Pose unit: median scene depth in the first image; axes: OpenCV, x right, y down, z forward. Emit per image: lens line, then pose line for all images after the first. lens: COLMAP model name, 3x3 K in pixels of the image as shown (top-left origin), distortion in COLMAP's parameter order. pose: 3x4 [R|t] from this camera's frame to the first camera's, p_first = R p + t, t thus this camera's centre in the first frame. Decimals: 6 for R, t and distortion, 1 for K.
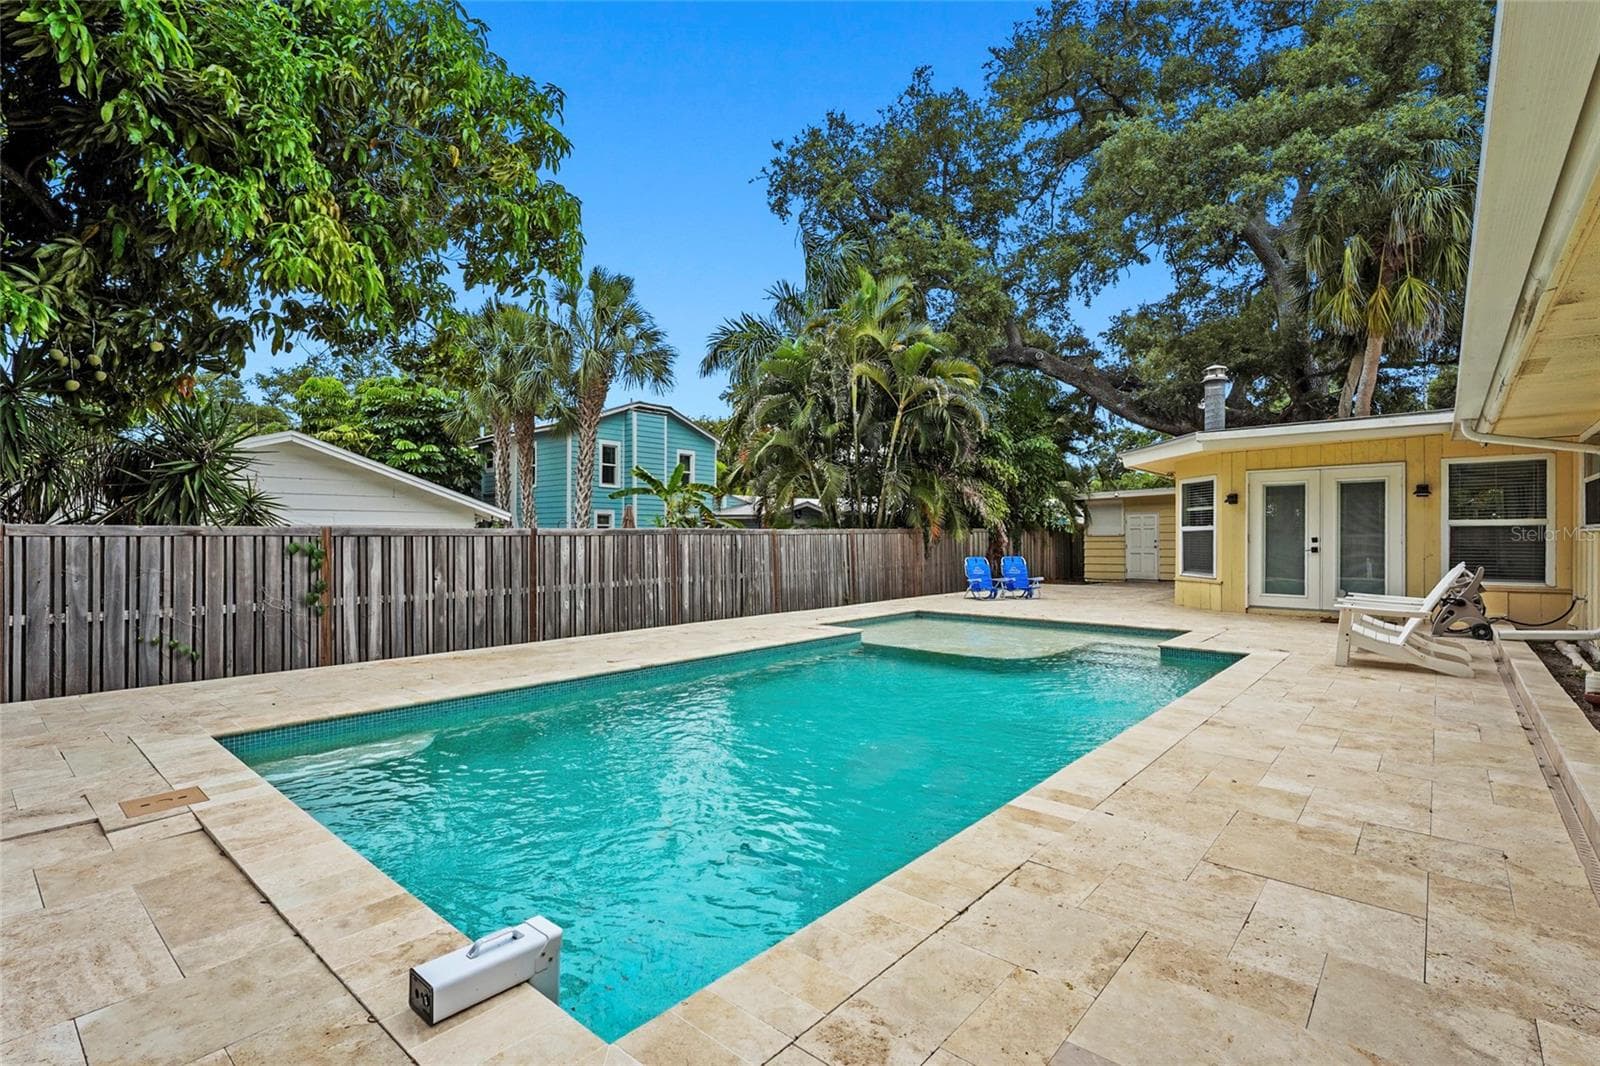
lens RADIAL K [[739.9, 0, 818.8], [0, 739.9, 534.7], [0, 0, 1]] dist [-0.000123, 0.000010]
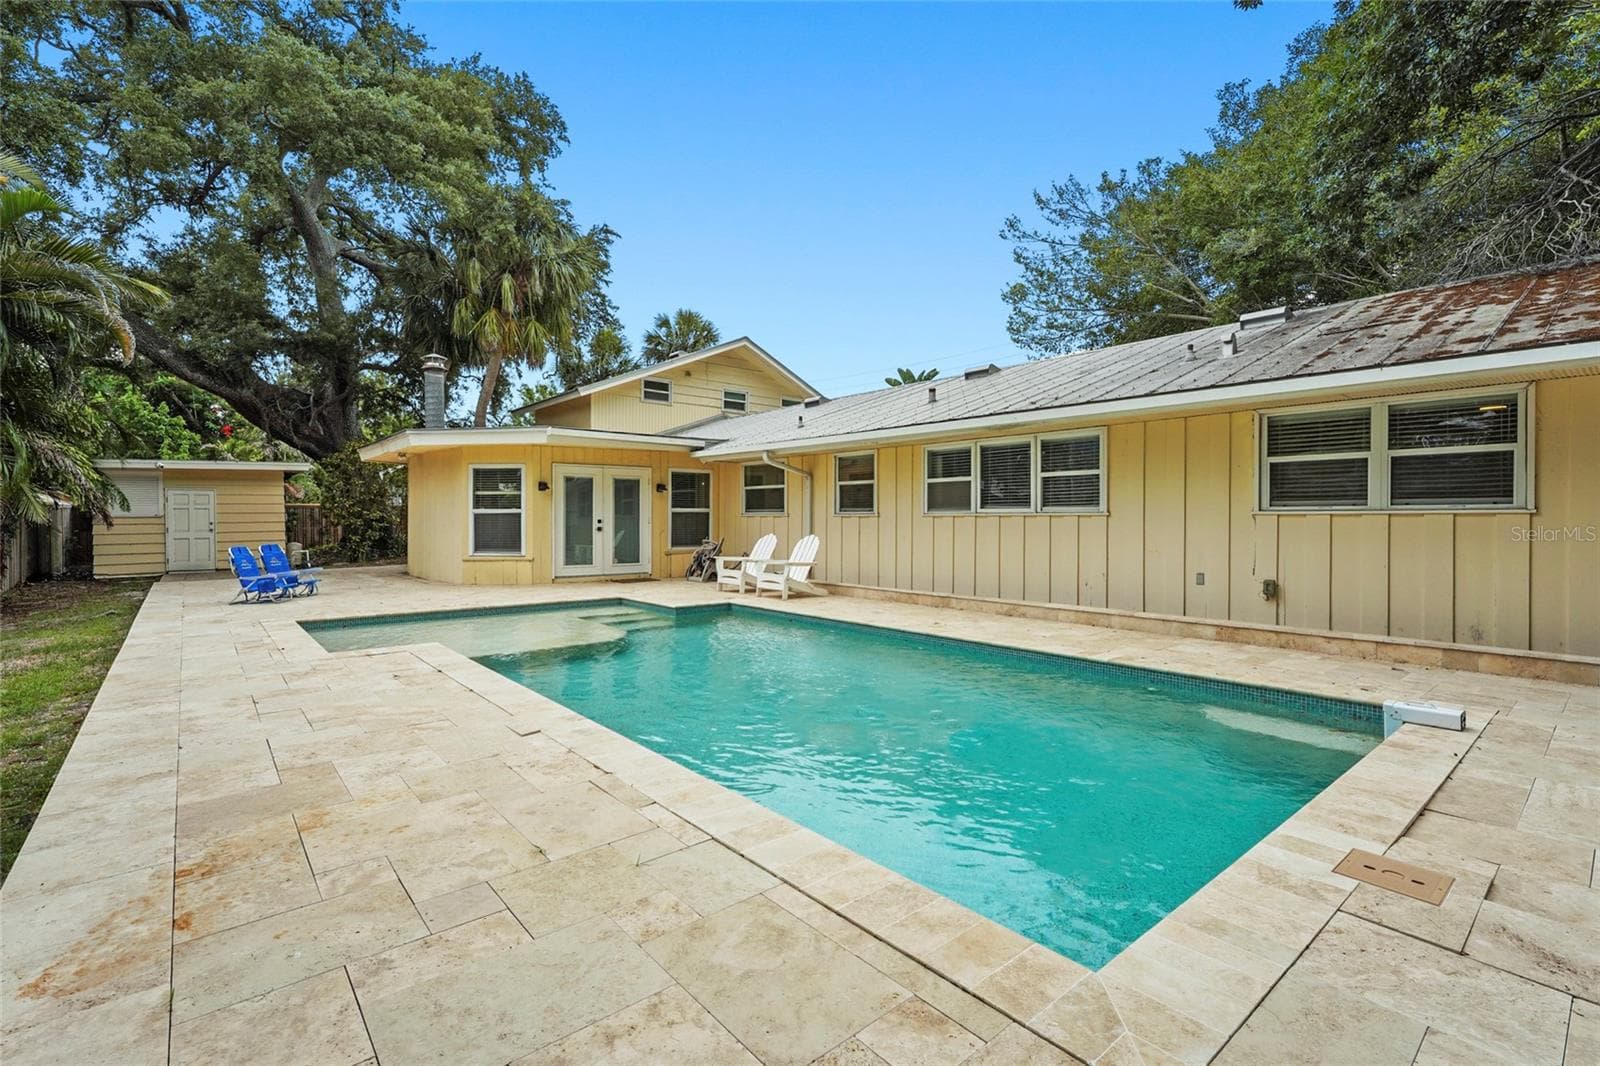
lens RADIAL K [[716.9, 0, 799.4], [0, 716.9, 529.0], [0, 0, 1]] dist [-0.001486, 0.000208]
pose [[0.165371, -0.012649, 0.986150, -0.506590], [-0.004690, 0.999896, 0.013612, 0.001684], [-0.986220, -0.006876, 0.165294, 0.441594]]
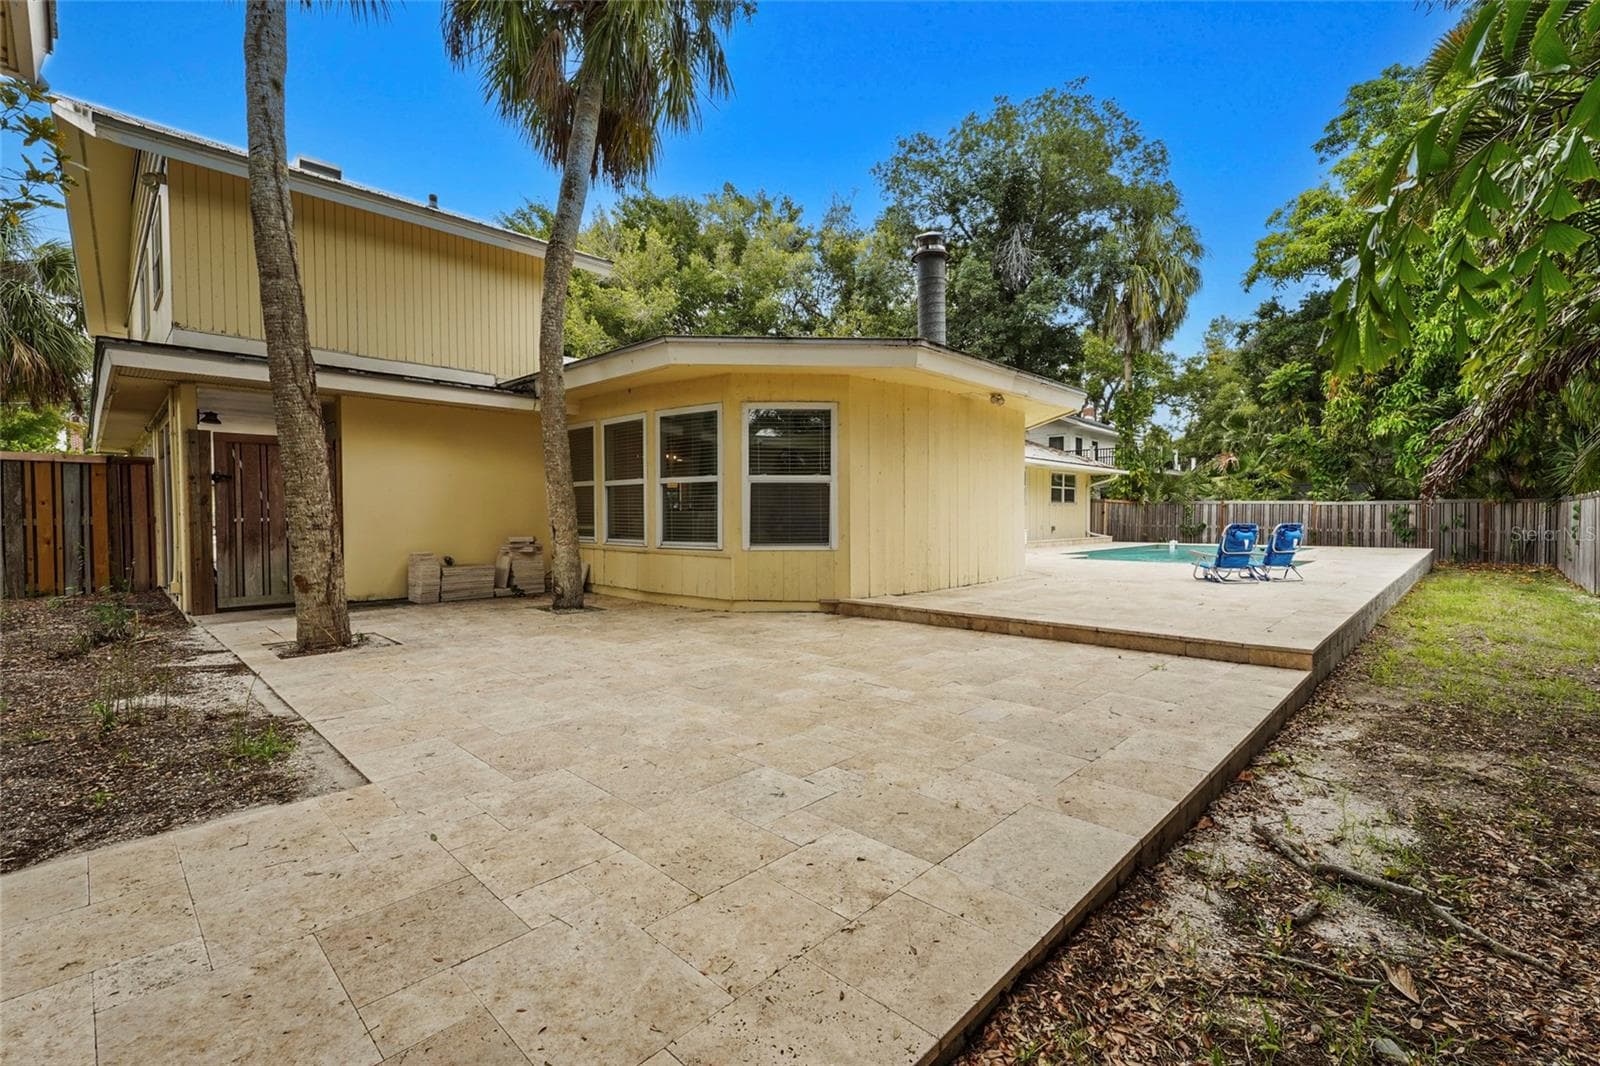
lens RADIAL K [[706.1, 0, 806.1], [0, 706.1, 533.5], [0, 0, 1]] dist [0.004617, 0.000047]
pose [[-0.998021, 0.001405, 0.062866, 0.810587], [0.002790, 0.999755, 0.021956, 0.031244], [-0.062820, 0.022088, -0.997780, 2.197085]]
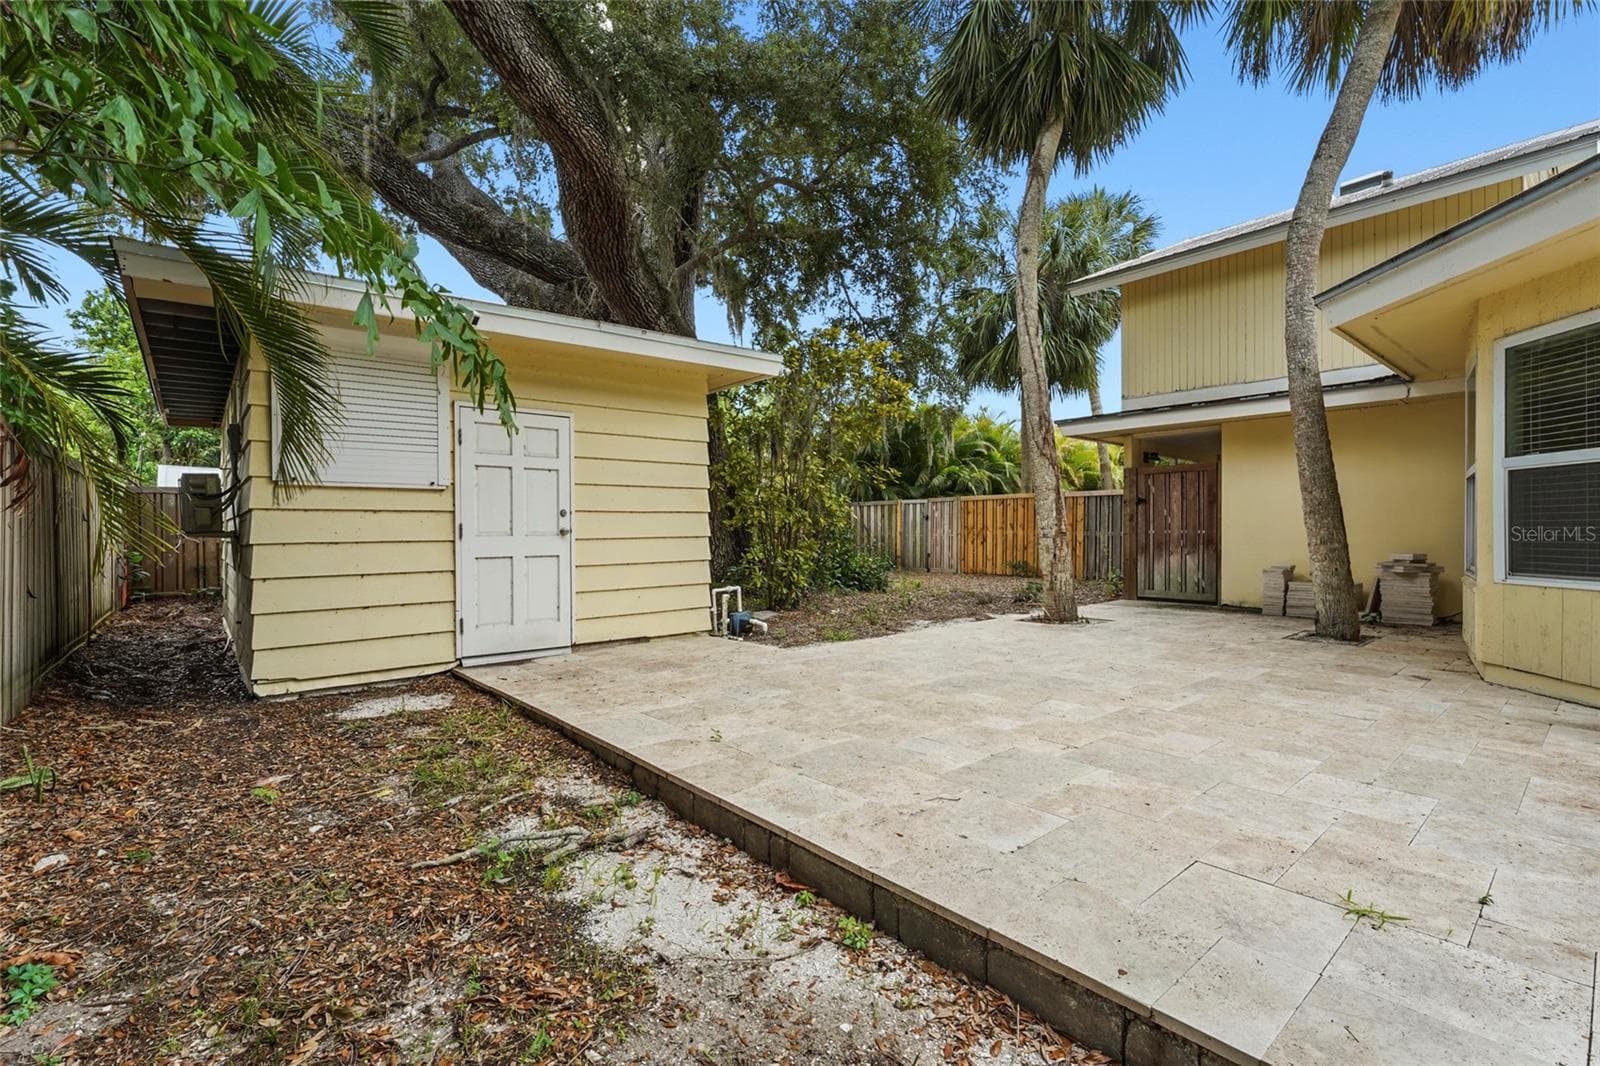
lens RADIAL K [[697.3, 0, 797.6], [0, 697.3, 535.7], [0, 0, 1]] dist [-0.000384, 0.000226]
pose [[0.165753, -0.001352, 0.986166, 0.425041], [-0.003742, 0.999991, 0.002000, 0.035672], [-0.986160, -0.004021, 0.165747, 1.842931]]
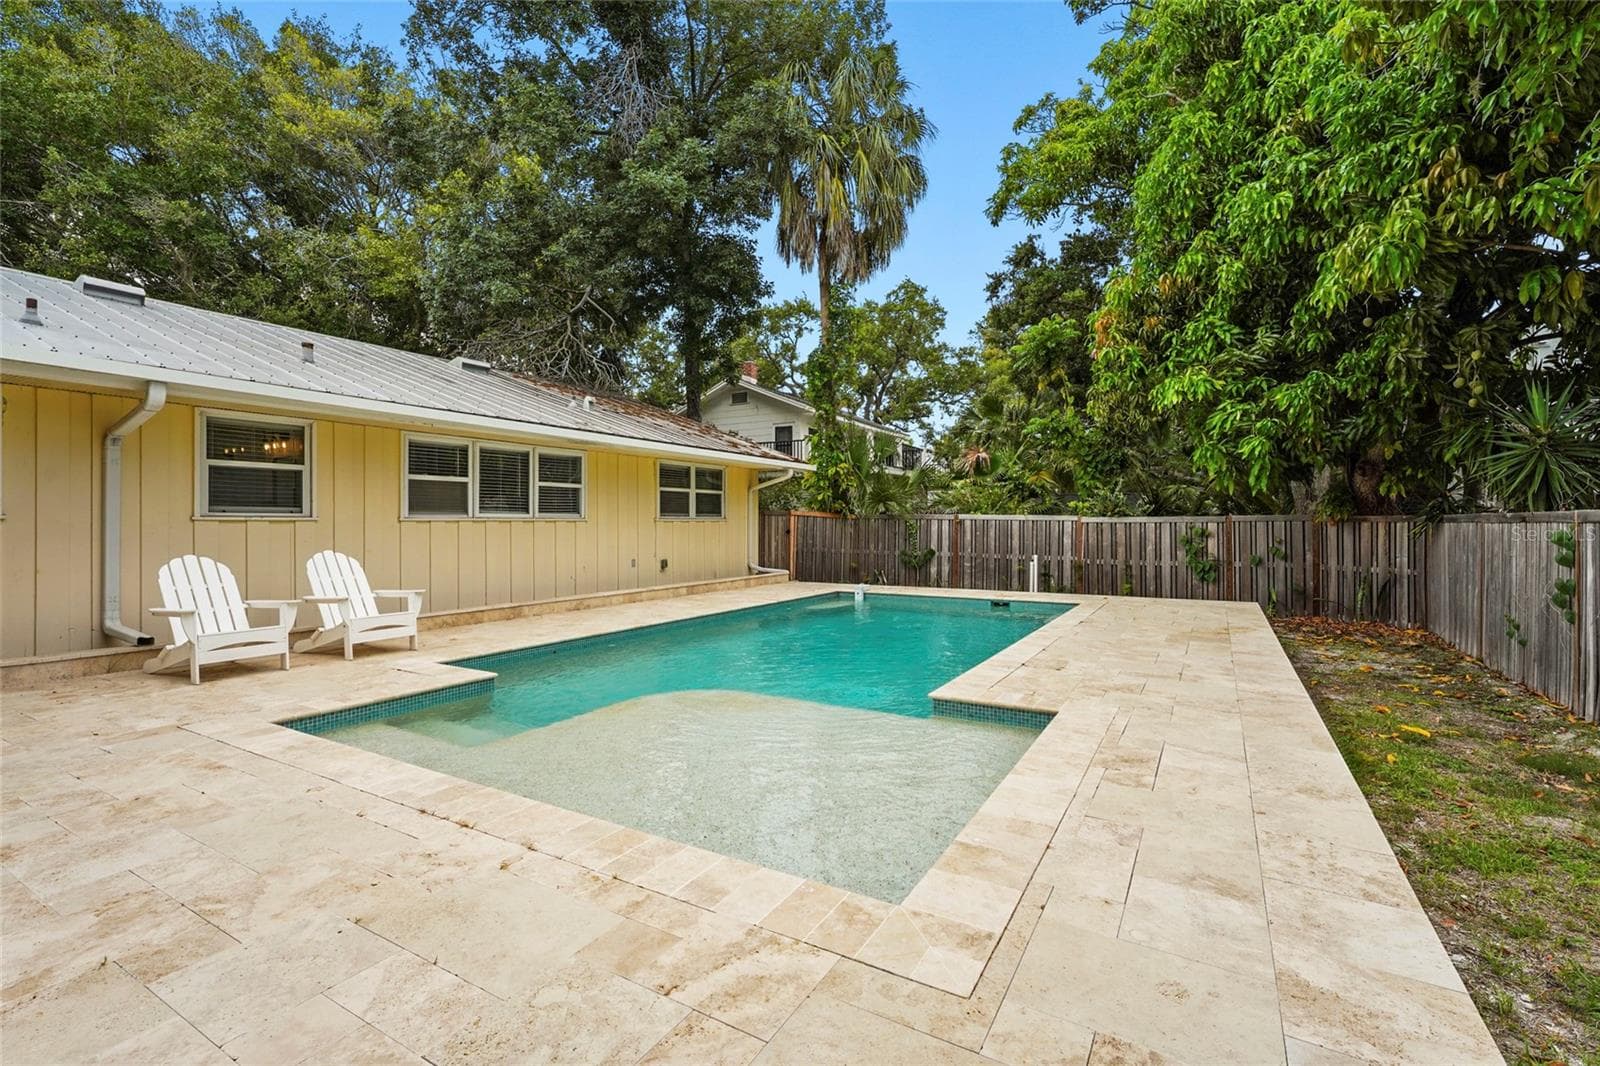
lens RADIAL K [[710.6, 0, 799.9], [0, 710.6, 522.1], [0, 0, 1]] dist [-0.000735, 0.000183]
pose [[-0.986141, 0.001261, -0.165903, 0.201155], [0.002148, 0.999984, -0.005167, 0.003256], [0.165894, -0.005452, -0.986129, 1.274528]]
